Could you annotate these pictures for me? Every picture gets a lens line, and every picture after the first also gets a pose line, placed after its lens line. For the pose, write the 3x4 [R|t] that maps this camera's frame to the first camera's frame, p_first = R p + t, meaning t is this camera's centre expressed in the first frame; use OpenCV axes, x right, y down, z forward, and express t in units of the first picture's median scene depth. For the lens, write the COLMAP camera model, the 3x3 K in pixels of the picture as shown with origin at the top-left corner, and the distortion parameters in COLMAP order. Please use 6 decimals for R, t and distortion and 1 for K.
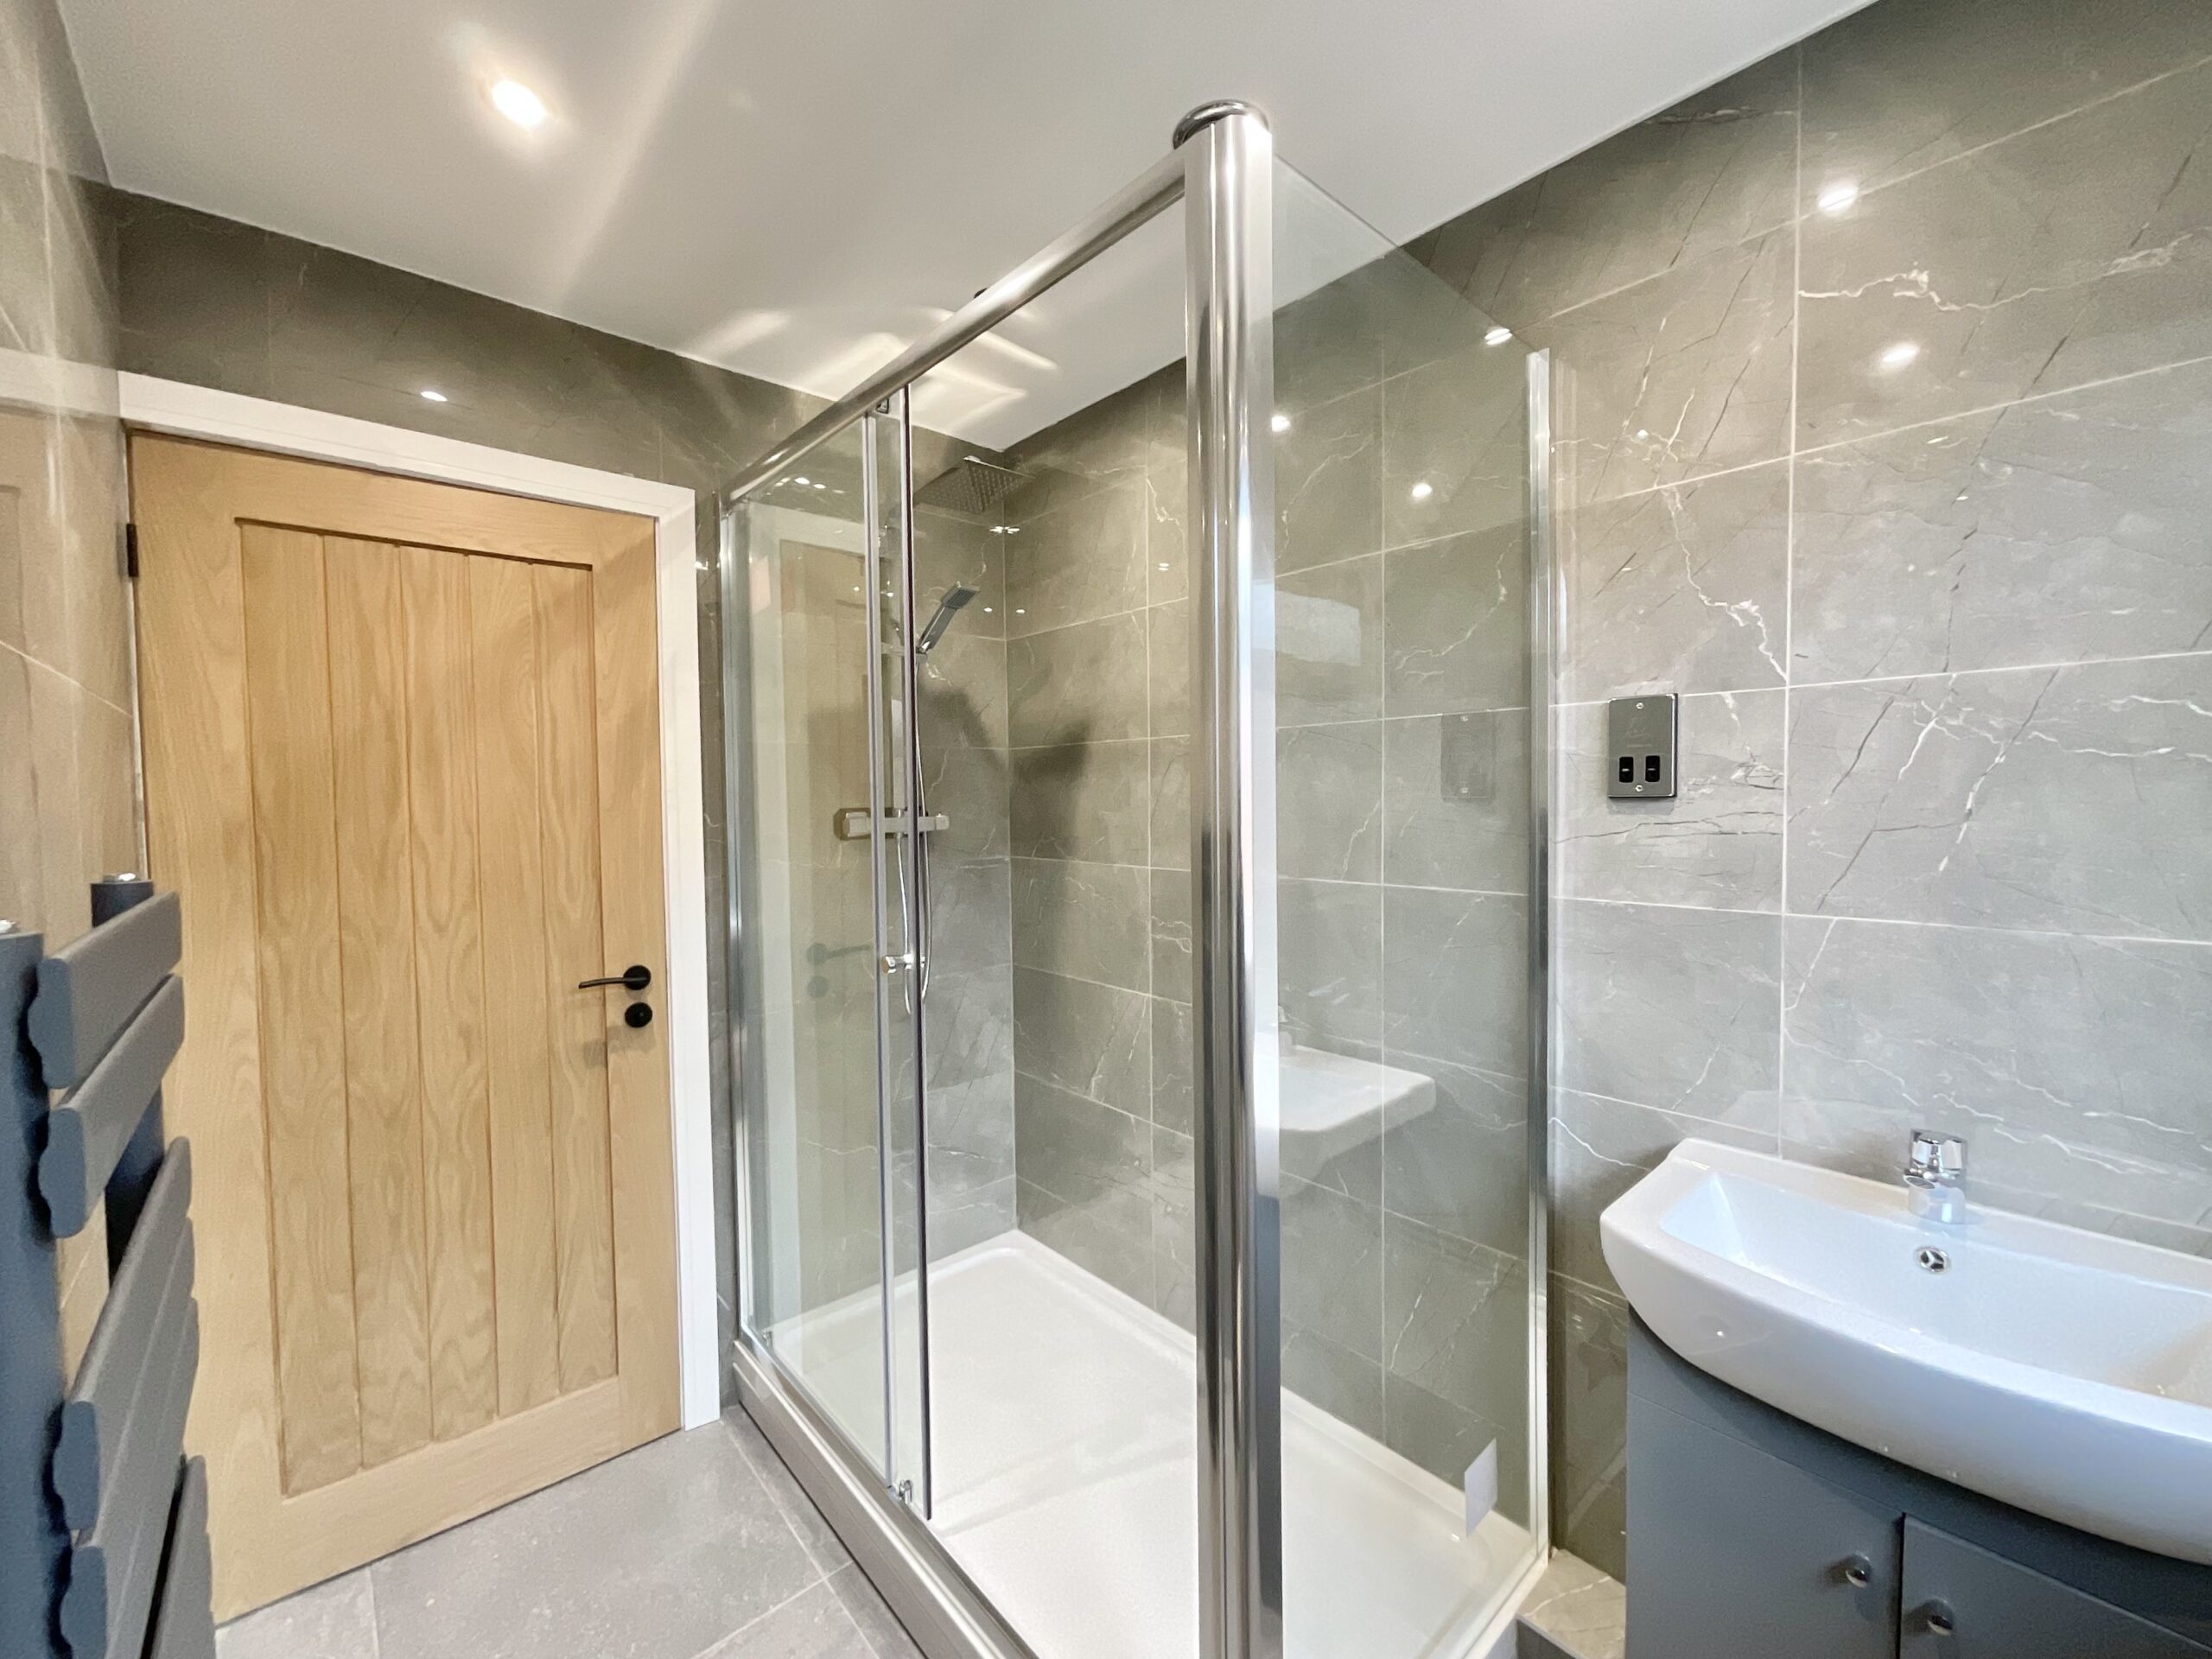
lens RADIAL K [[891.9, 0, 1106.1], [0, 891.9, 827.6], [0, 0, 1]] dist [0.000399, -0.000517]
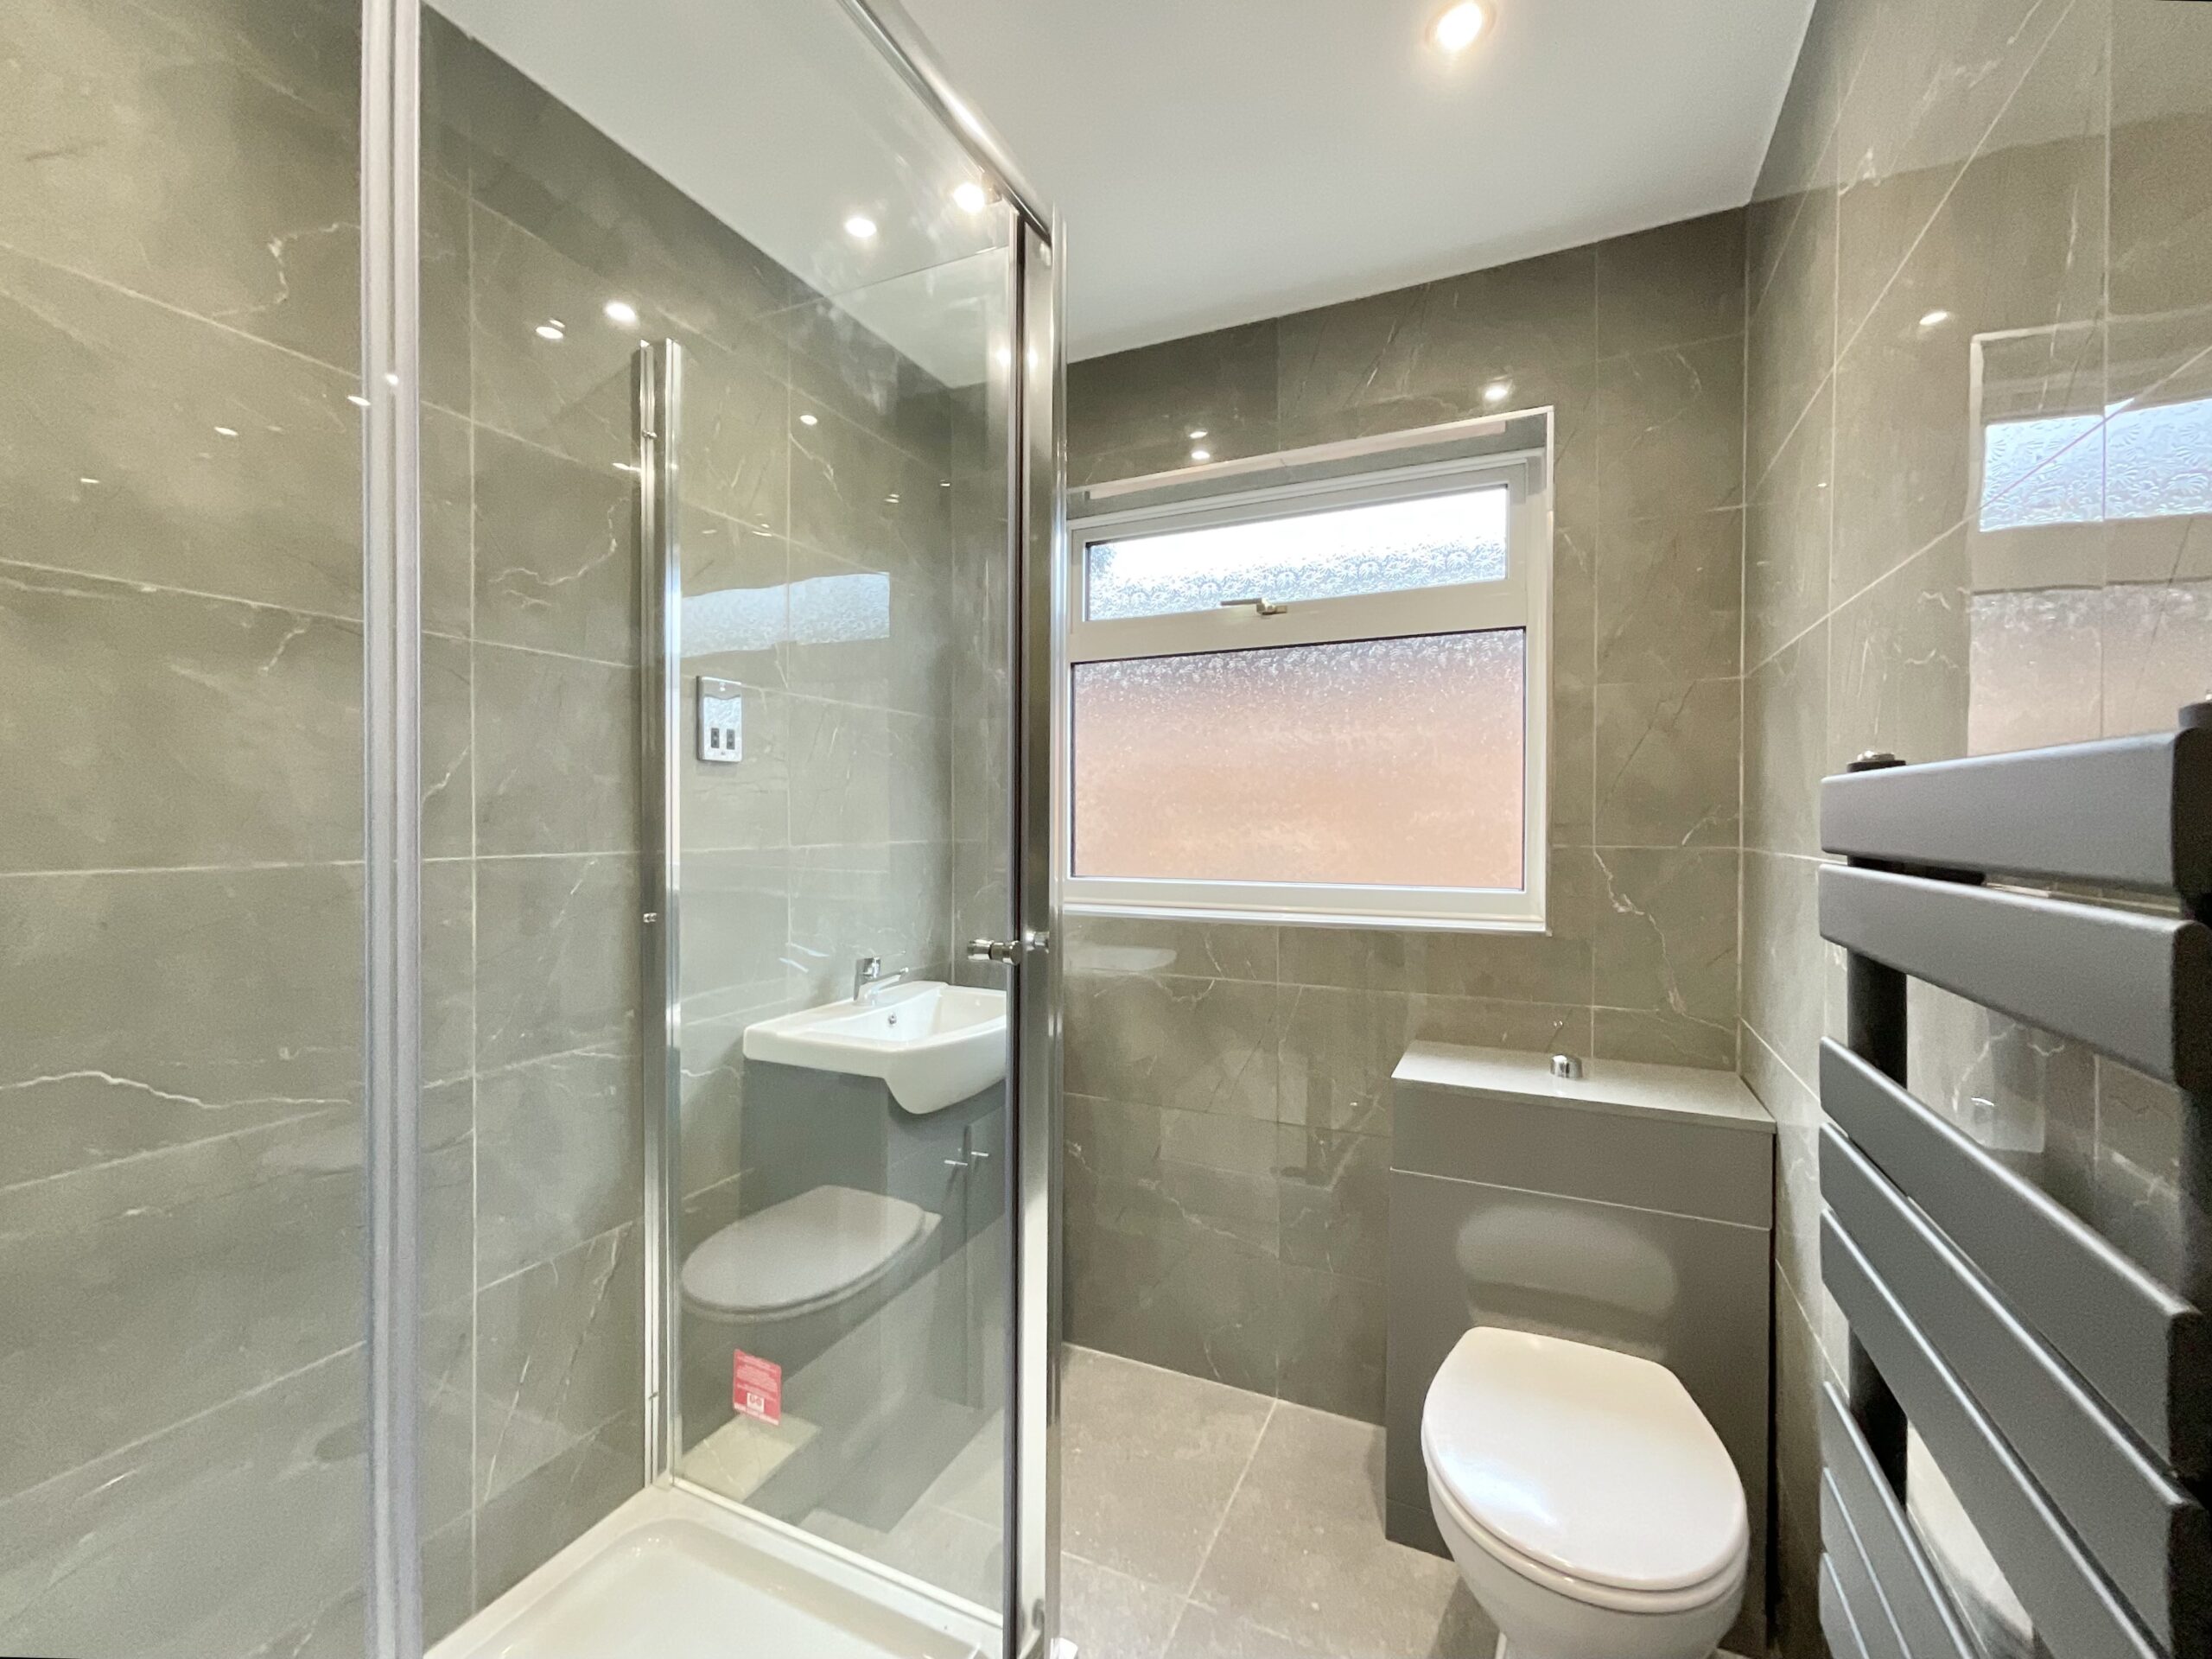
lens RADIAL K [[891.9, 0, 1112.2], [0, 891.9, 822.8], [0, 0, 1]] dist [0.000399, -0.000517]
pose [[-0.379515, 0.011292, 0.925117, -0.612774], [0.040234, 0.999181, 0.004309, 0.054834], [-0.924310, 0.038856, -0.379659, 0.805372]]
